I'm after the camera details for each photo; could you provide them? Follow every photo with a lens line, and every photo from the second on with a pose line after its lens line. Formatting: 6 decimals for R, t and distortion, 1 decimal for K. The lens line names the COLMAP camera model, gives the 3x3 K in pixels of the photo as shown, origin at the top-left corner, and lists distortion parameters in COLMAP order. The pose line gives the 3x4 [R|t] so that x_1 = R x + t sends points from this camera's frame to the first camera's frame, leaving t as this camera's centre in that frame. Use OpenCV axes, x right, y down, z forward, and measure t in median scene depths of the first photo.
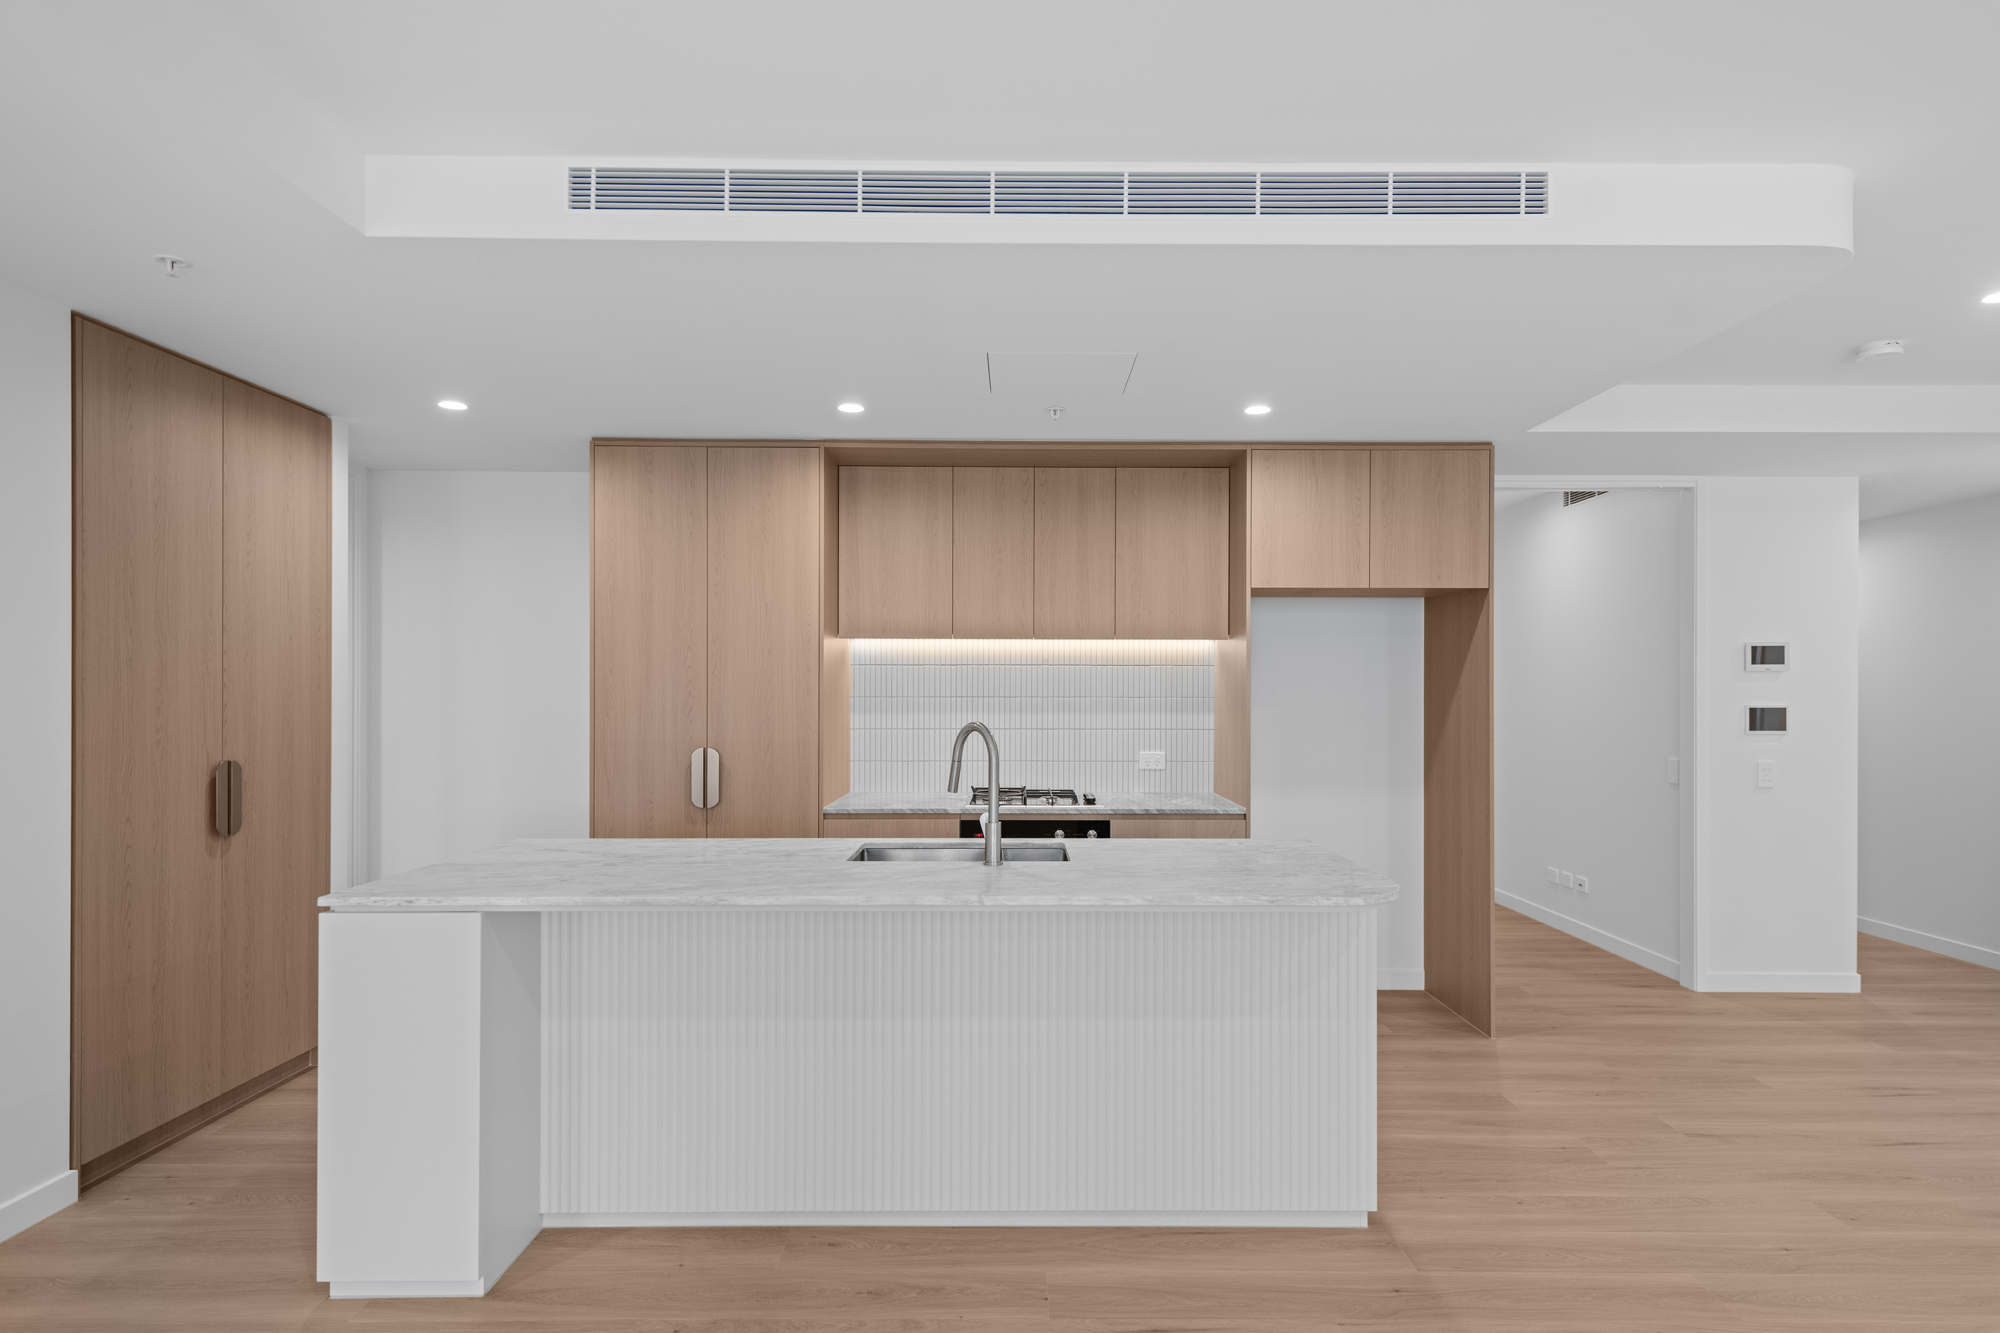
lens RADIAL K [[1130.1, 0, 1019.6], [0, 1130.1, 678.9], [0, 0, 1]] dist [0.011482, 0.001204]
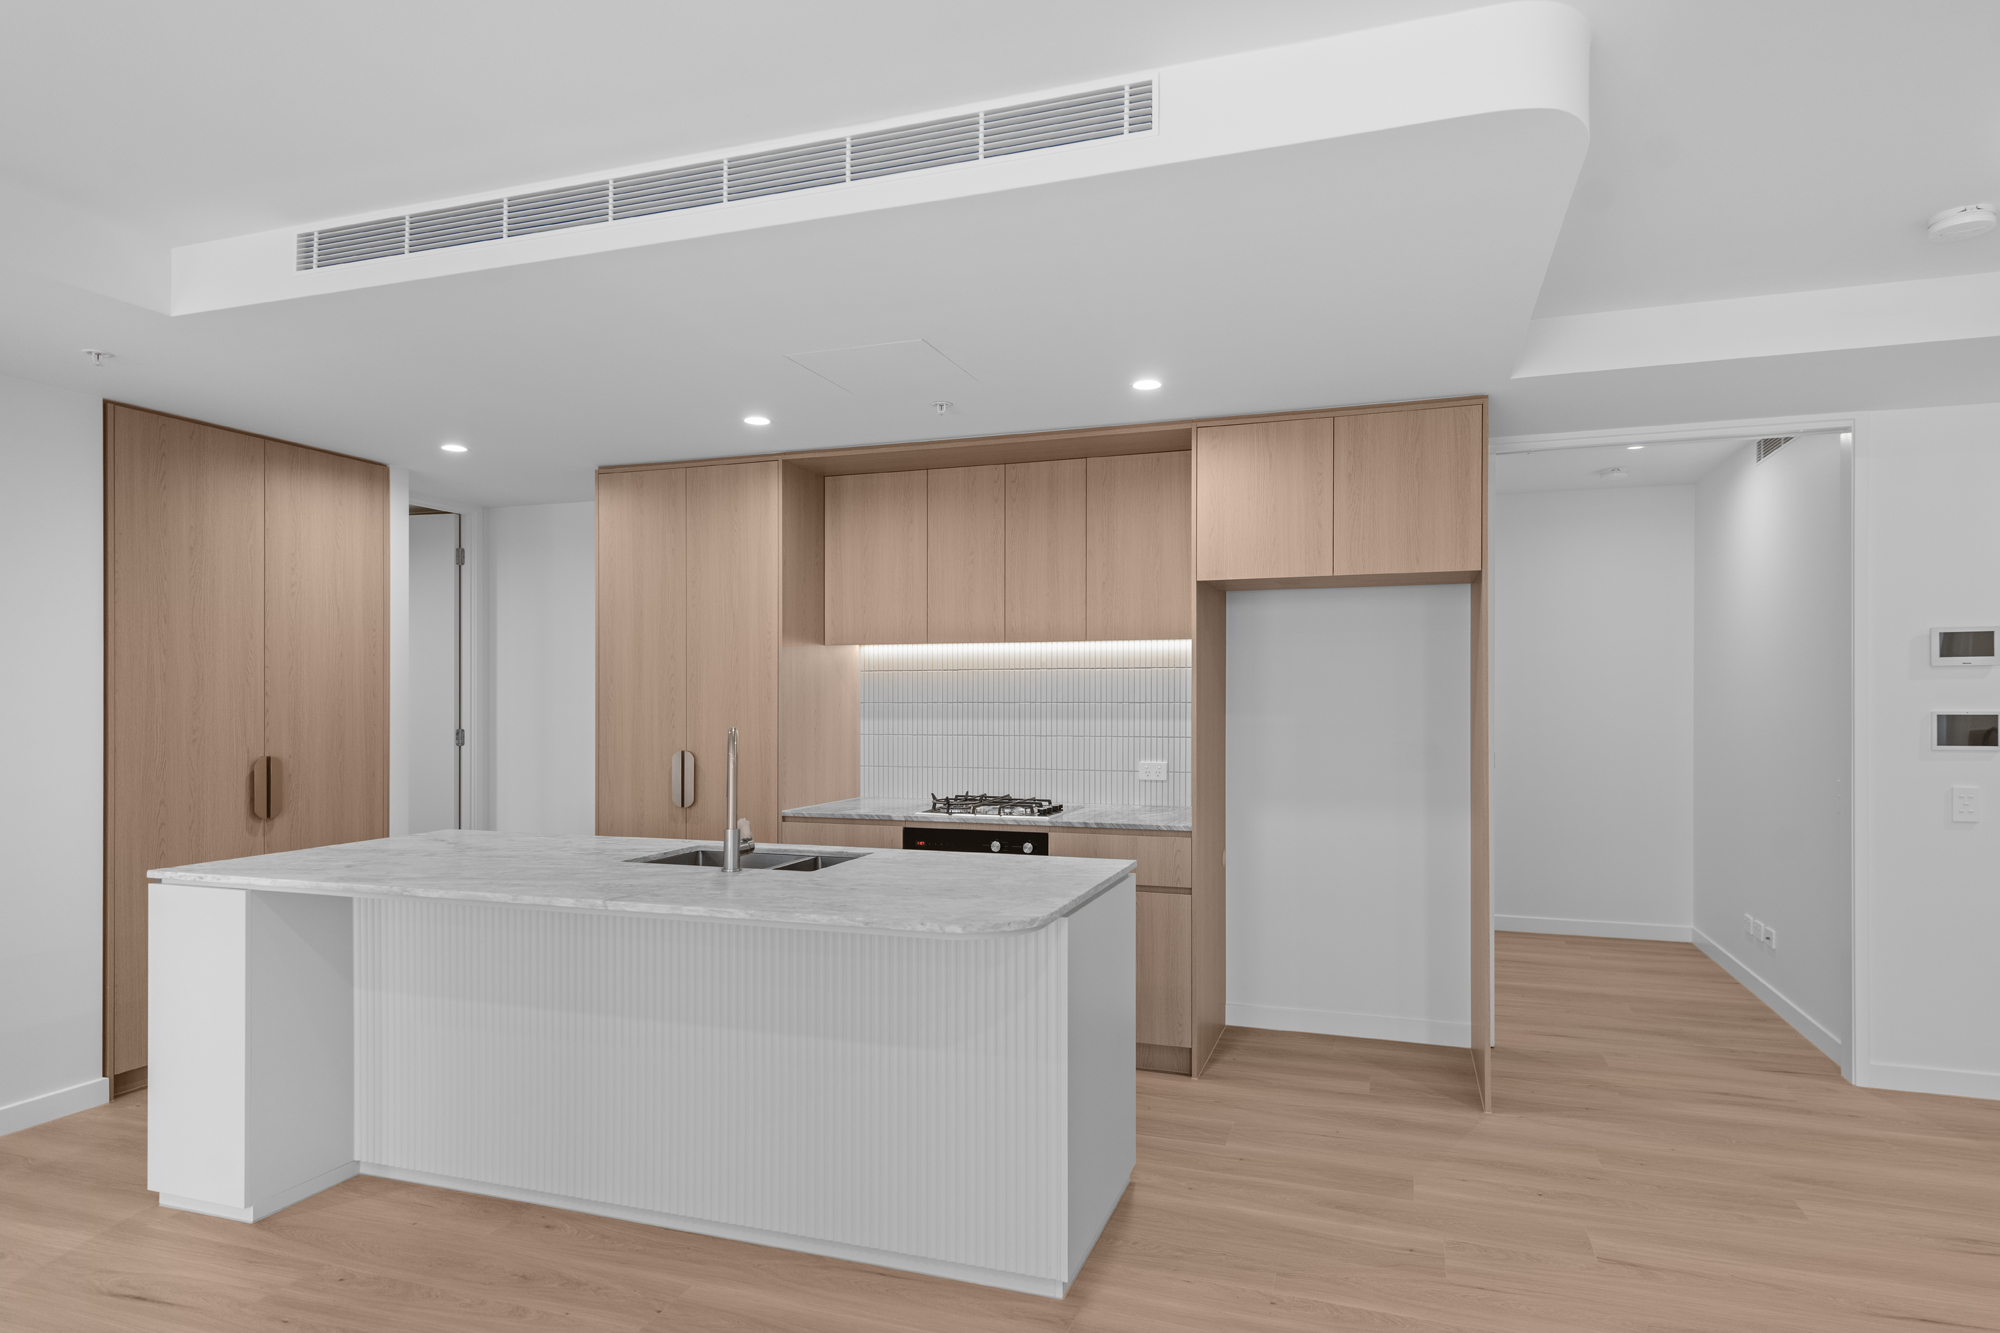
lens RADIAL K [[1140.5, 0, 1007.4], [0, 1140.5, 684.6], [0, 0, 1]] dist [0.013778, -0.003581]
pose [[0.941691, -0.007425, -0.336397, 0.453184], [0.007429, 0.999972, -0.001276, 0.002733], [0.336397, -0.001298, 0.941719, 0.113303]]
